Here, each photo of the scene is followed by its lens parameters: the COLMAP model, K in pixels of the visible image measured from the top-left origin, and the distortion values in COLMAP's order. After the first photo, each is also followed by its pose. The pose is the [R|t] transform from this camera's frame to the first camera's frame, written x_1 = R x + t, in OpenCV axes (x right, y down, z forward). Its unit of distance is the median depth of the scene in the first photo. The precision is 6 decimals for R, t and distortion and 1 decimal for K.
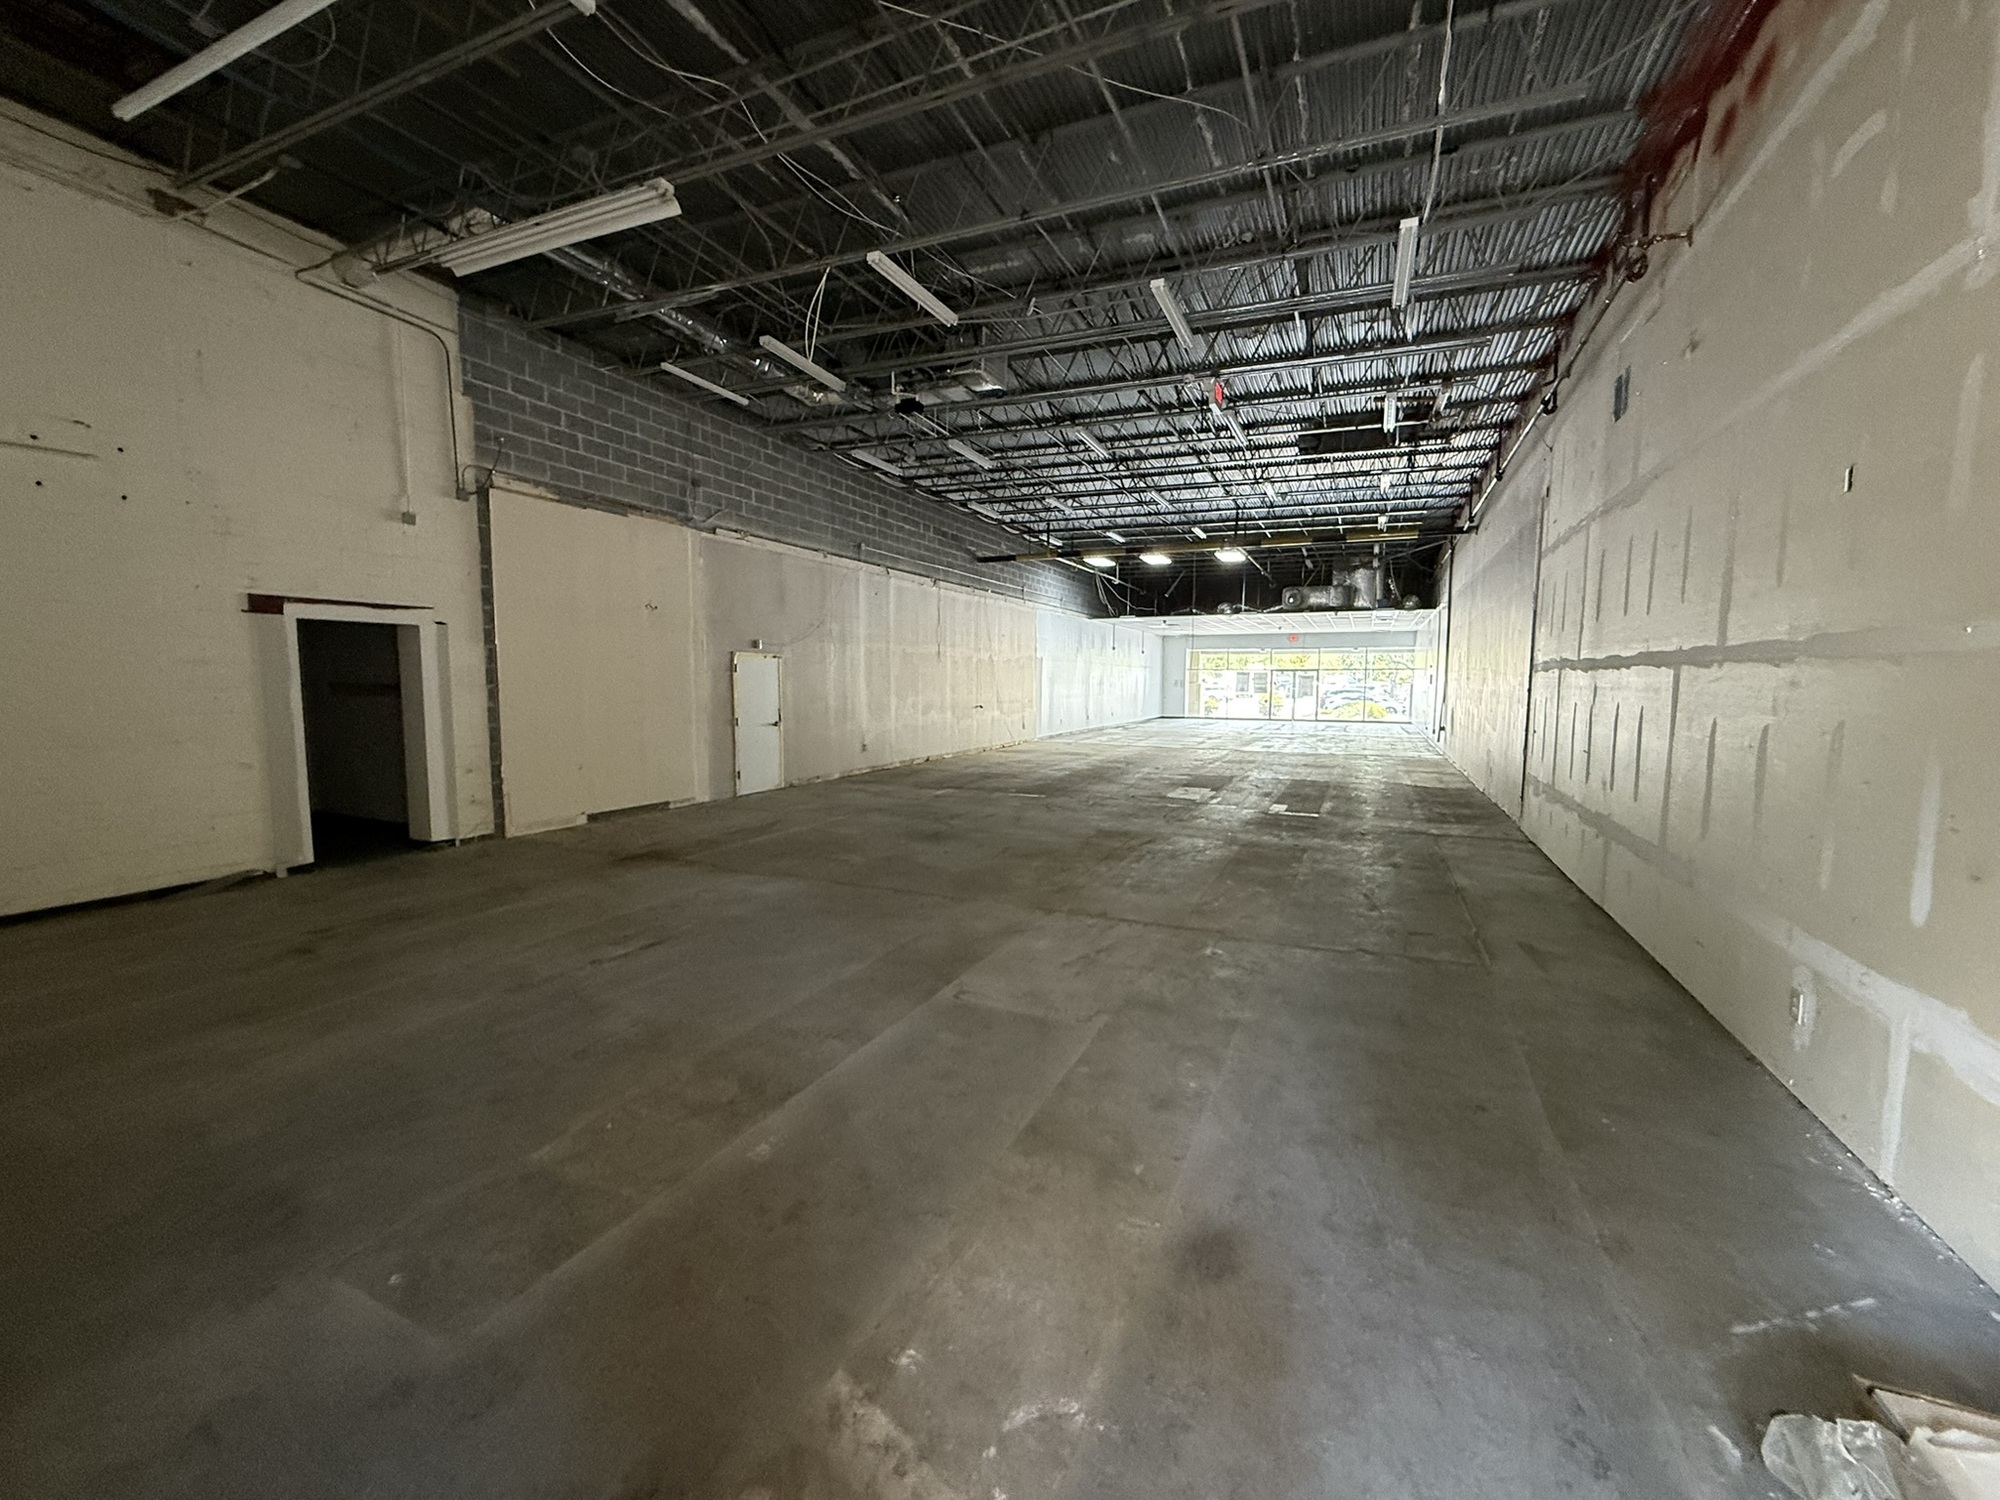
lens RADIAL K [[805.4, 0, 999.1], [0, 805.4, 749.1], [0, 0, 1]] dist [-0.002175, -0.000452]
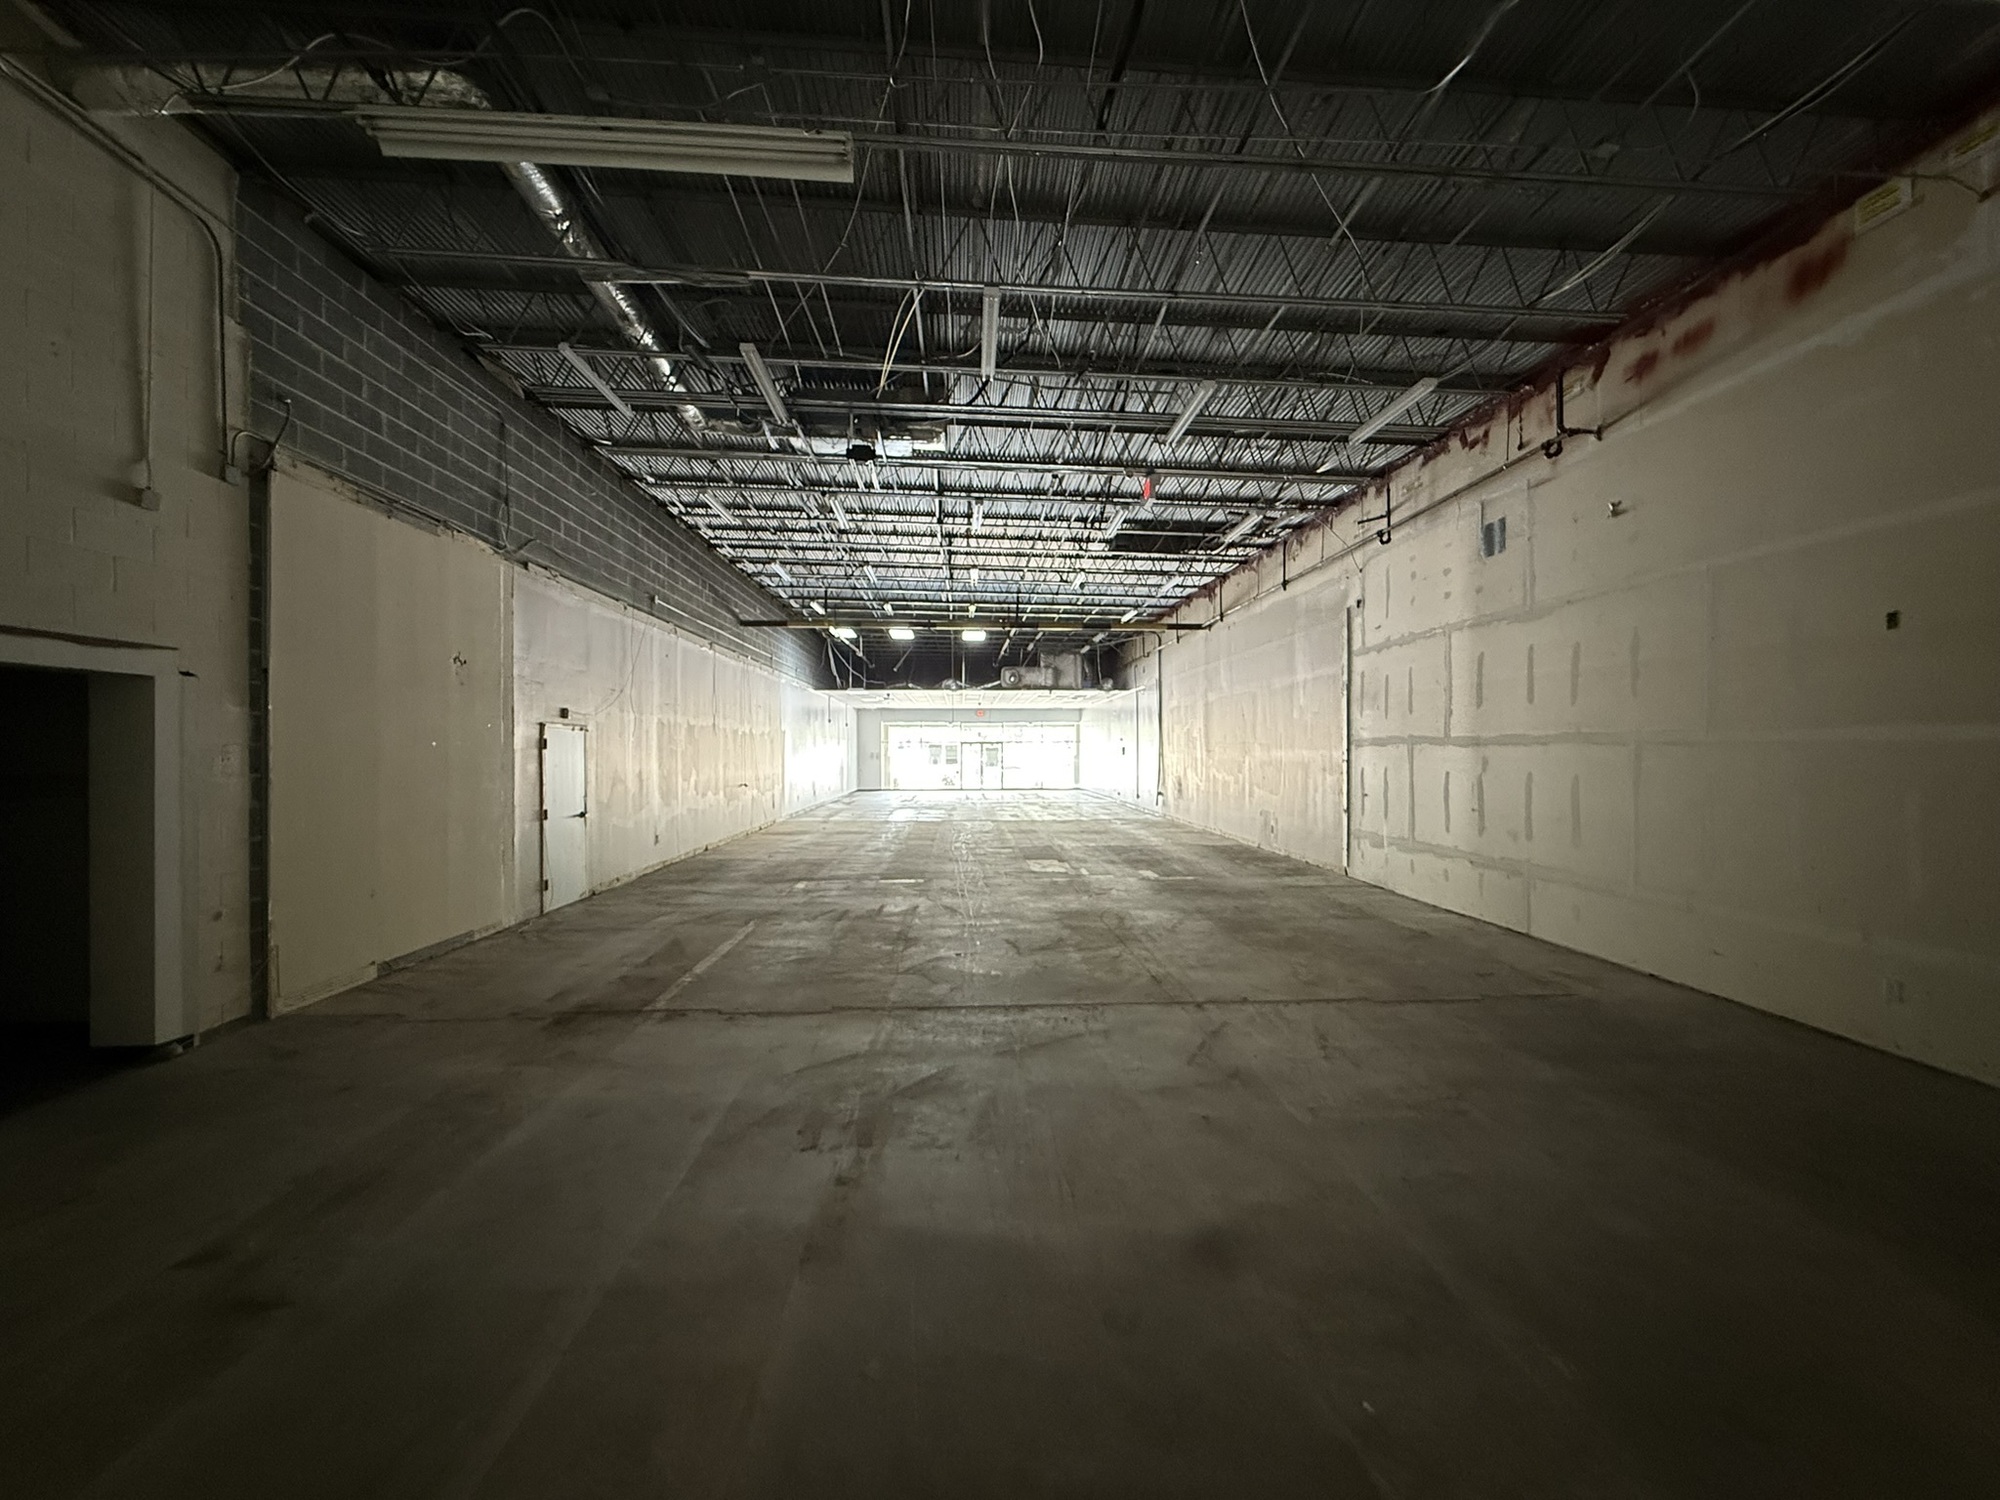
lens RADIAL K [[805.4, 0, 1004.8], [0, 805.4, 752.0], [0, 0, 1]] dist [-0.002175, -0.000452]
pose [[0.886103, -0.006669, 0.463440, -0.254448], [0.046012, 0.996223, -0.073639, -0.015173], [-0.461198, 0.086575, 0.883063, 0.110055]]
